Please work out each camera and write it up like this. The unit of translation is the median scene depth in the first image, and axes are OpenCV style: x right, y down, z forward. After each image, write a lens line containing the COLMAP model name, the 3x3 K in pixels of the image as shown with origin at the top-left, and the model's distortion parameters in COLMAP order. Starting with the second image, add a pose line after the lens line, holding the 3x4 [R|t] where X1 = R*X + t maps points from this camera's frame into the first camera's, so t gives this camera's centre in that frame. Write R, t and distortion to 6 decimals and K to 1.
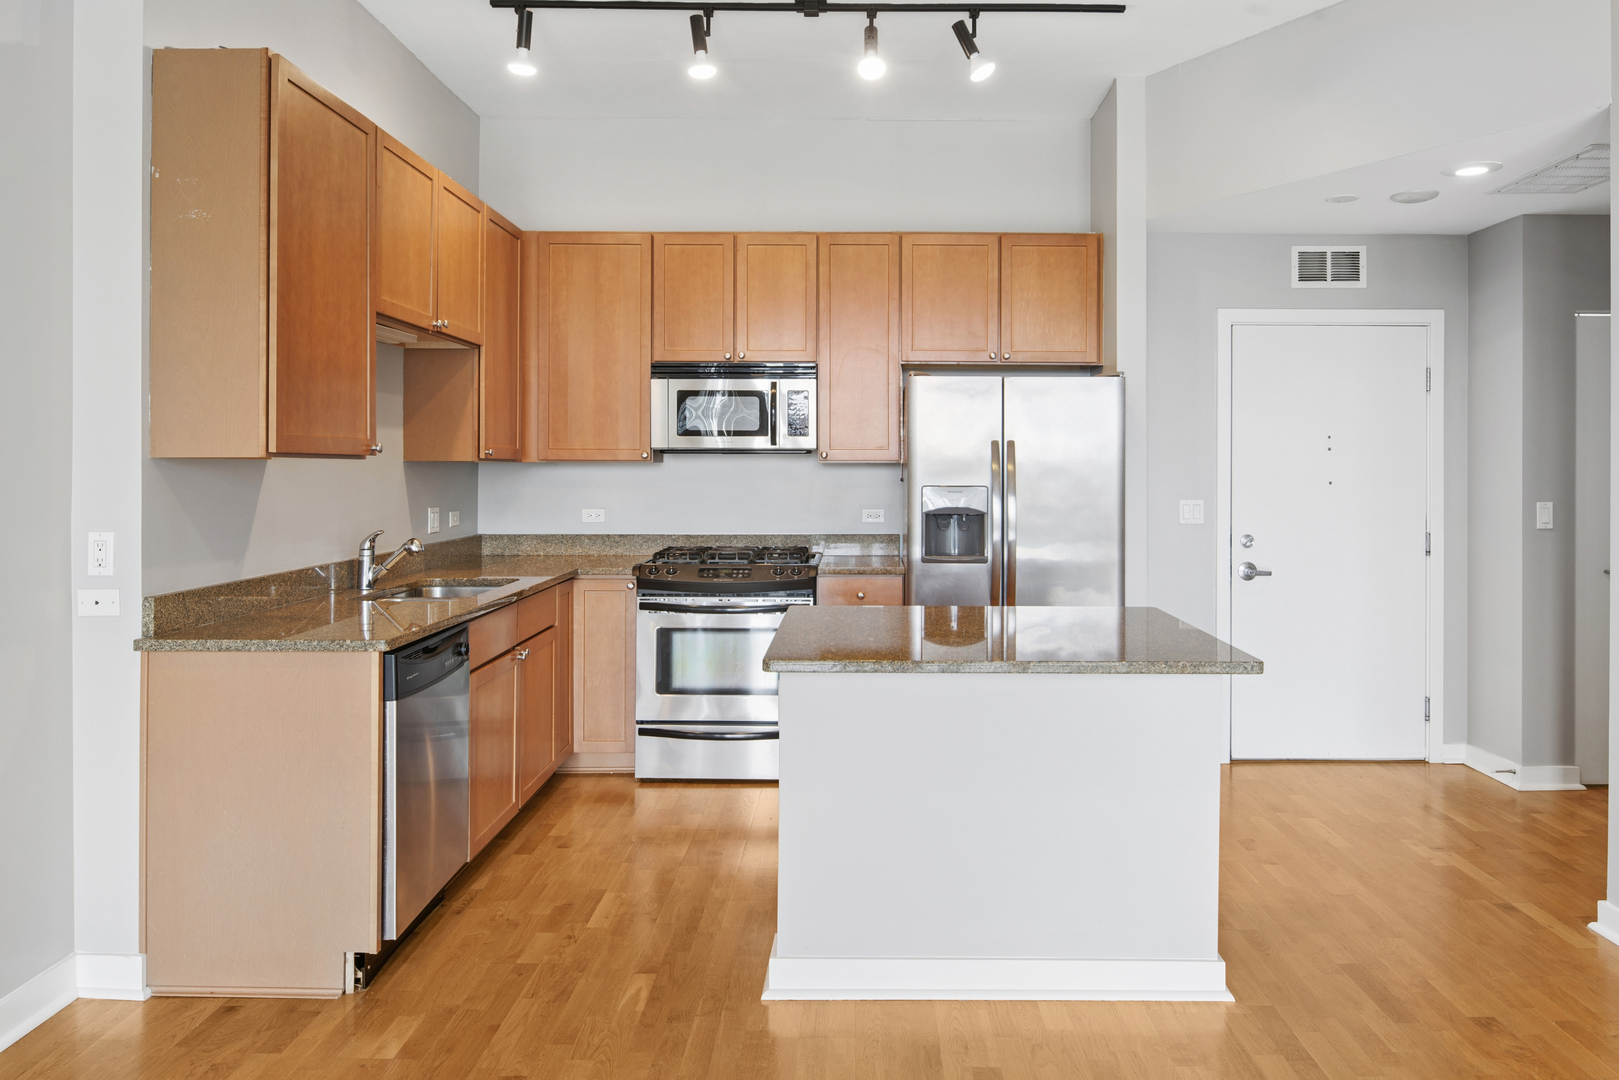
lens RADIAL K [[1123.3, 0, 818.5], [0, 1123.3, 466.4], [0, 0, 1]] dist [0.003877, 0.001673]
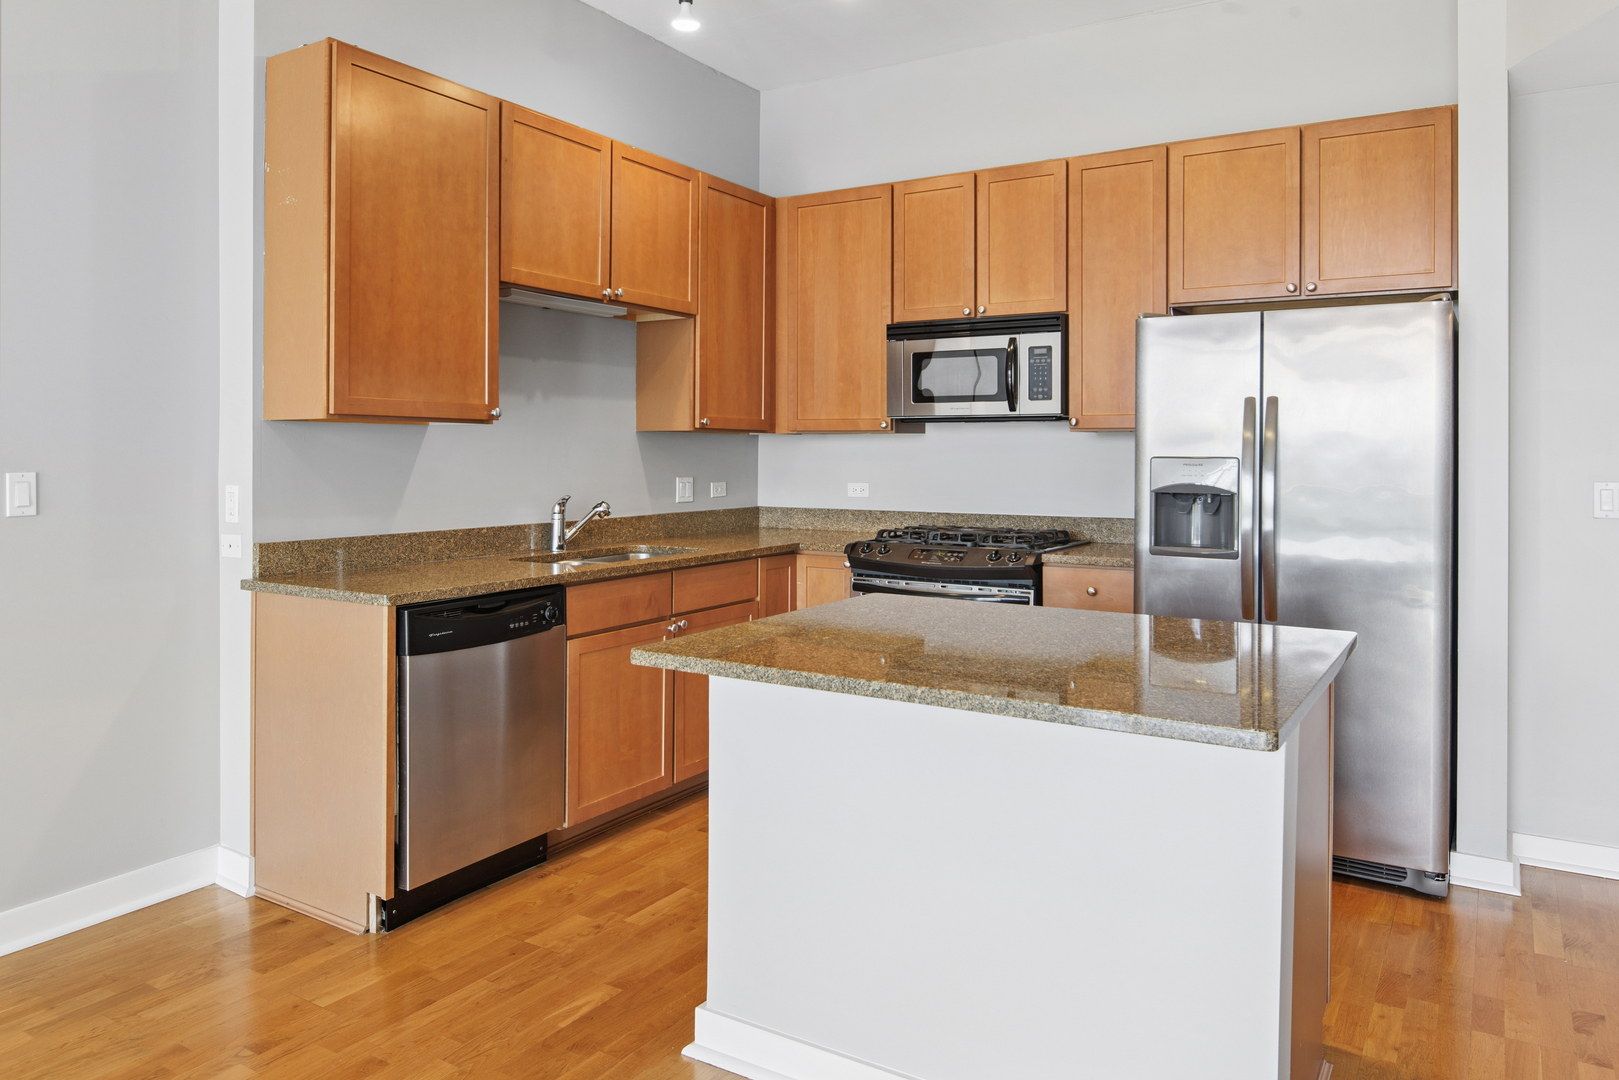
lens RADIAL K [[1089.3, 0, 779.6], [0, 1089.3, 460.4], [0, 0, 1]] dist [-0.002680, -0.001859]
pose [[0.855541, 0.005630, -0.517705, 0.264858], [-0.002463, 0.999974, 0.006804, 0.015131], [0.517729, -0.004546, 0.855532, 0.210585]]
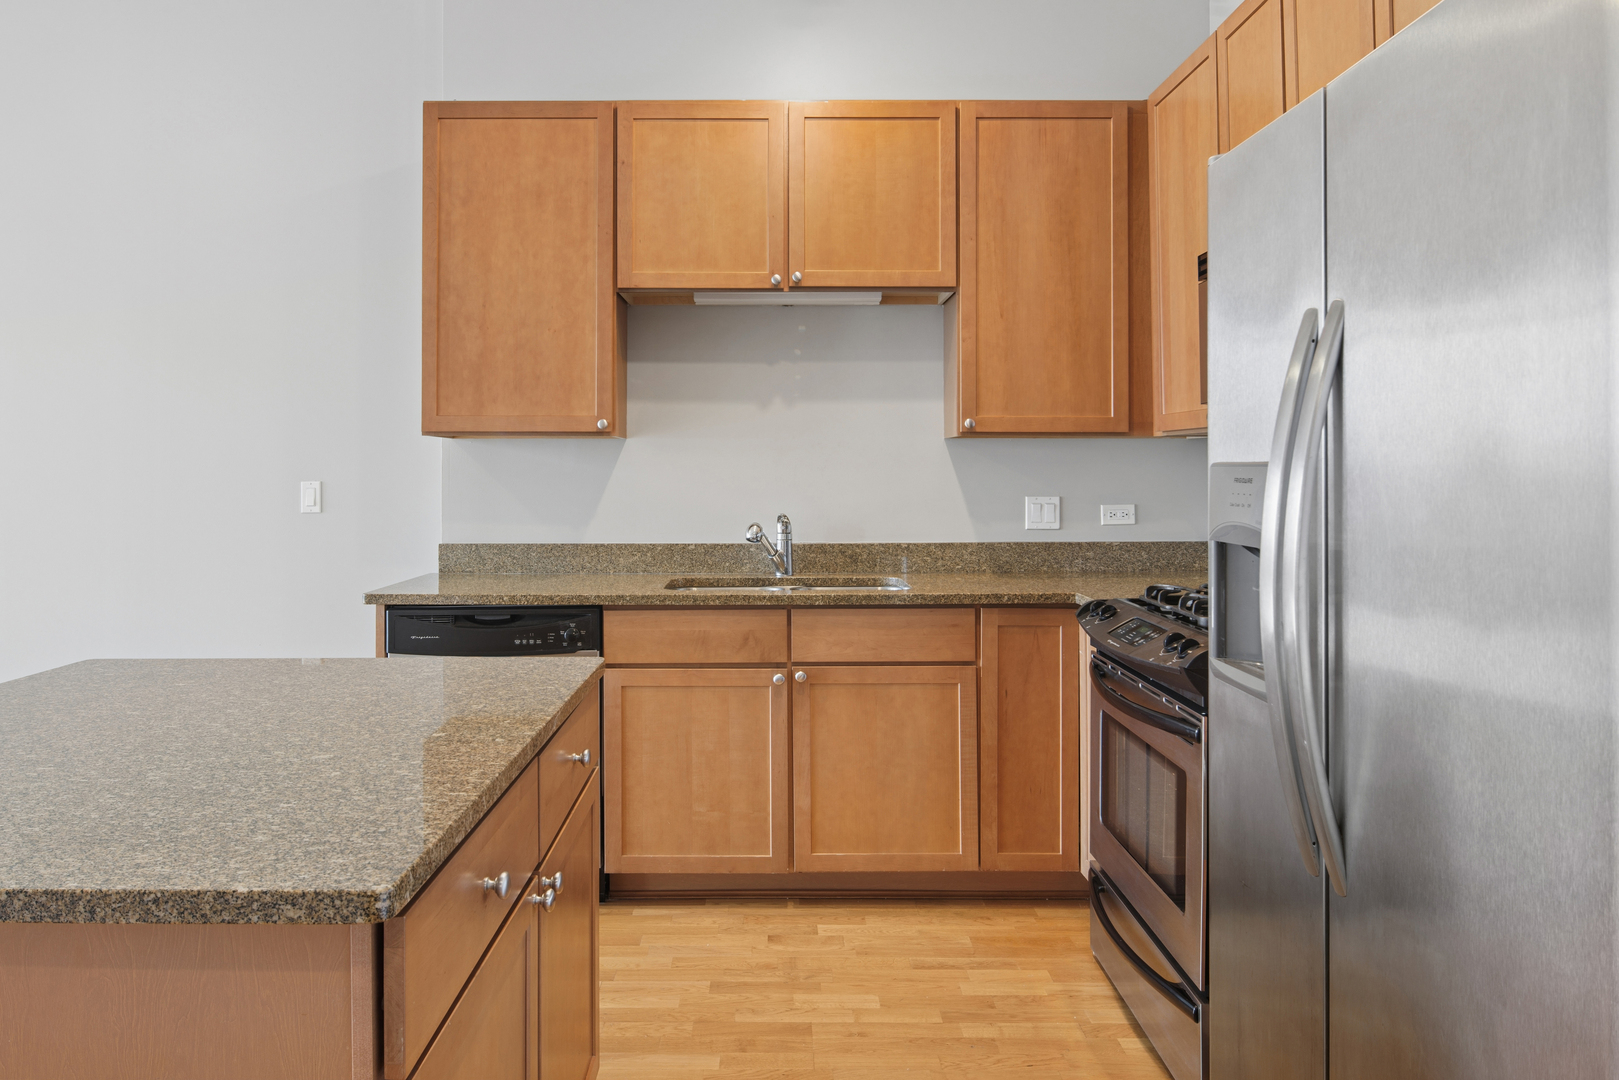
lens RADIAL K [[1125.7, 0, 798.2], [0, 1125.7, 454.1], [0, 0, 1]] dist [-0.002684, -0.001310]
pose [[0.030179, -0.011944, -0.999473, 0.469549], [0.001302, 0.999928, -0.011910, 0.016967], [0.999544, -0.000942, 0.030192, 0.867658]]
